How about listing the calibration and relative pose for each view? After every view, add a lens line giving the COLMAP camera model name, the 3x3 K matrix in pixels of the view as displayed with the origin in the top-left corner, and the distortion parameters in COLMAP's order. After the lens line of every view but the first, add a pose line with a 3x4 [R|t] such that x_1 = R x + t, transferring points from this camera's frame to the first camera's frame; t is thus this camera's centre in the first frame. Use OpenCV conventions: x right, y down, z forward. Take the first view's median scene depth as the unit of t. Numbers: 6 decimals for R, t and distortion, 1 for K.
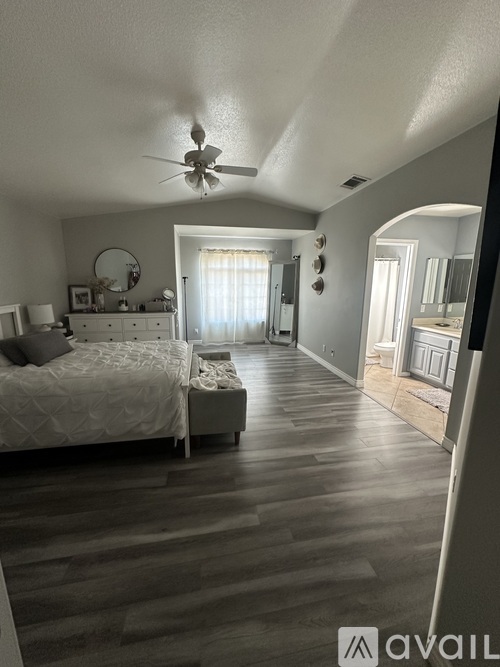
lens RADIAL K [[268.6, 0, 250.0], [0, 268.6, 333.5], [0, 0, 1]] dist [-0.001170, -0.000112]
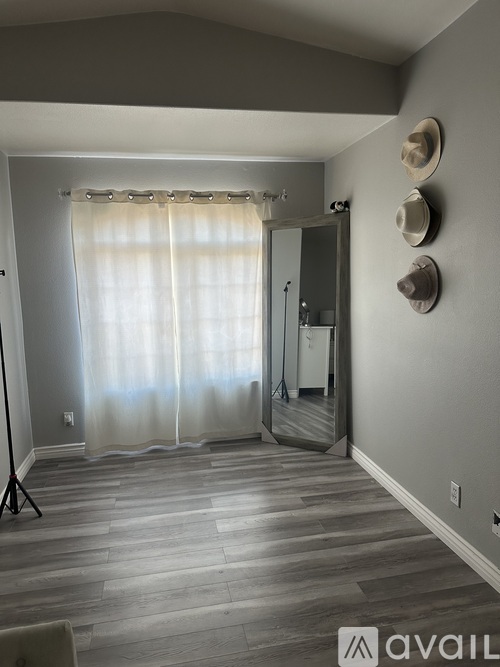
lens RADIAL K [[471.3, 0, 250.0], [0, 471.3, 333.5], [0, 0, 1]] dist [0.043837, -0.001878]
pose [[0.999333, -0.033891, 0.013590, 0.038814], [0.034756, 0.996979, -0.069463, -0.072570], [-0.011194, 0.069889, 0.997492, 0.370341]]
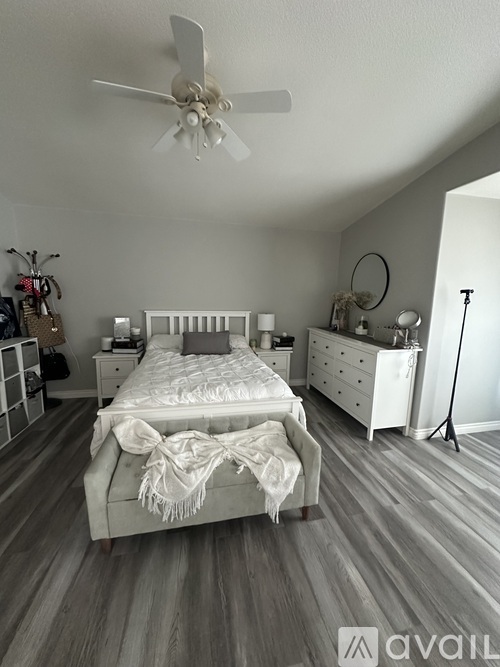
lens RADIAL K [[268.6, 0, 250.0], [0, 268.6, 333.5], [0, 0, 1]] dist [-0.001170, -0.000112]
pose [[0.023402, 0.147968, -0.988715, 0.206468], [-0.214510, 0.966695, 0.139596, -0.095460], [0.976441, 0.208822, 0.054363, 0.492670]]
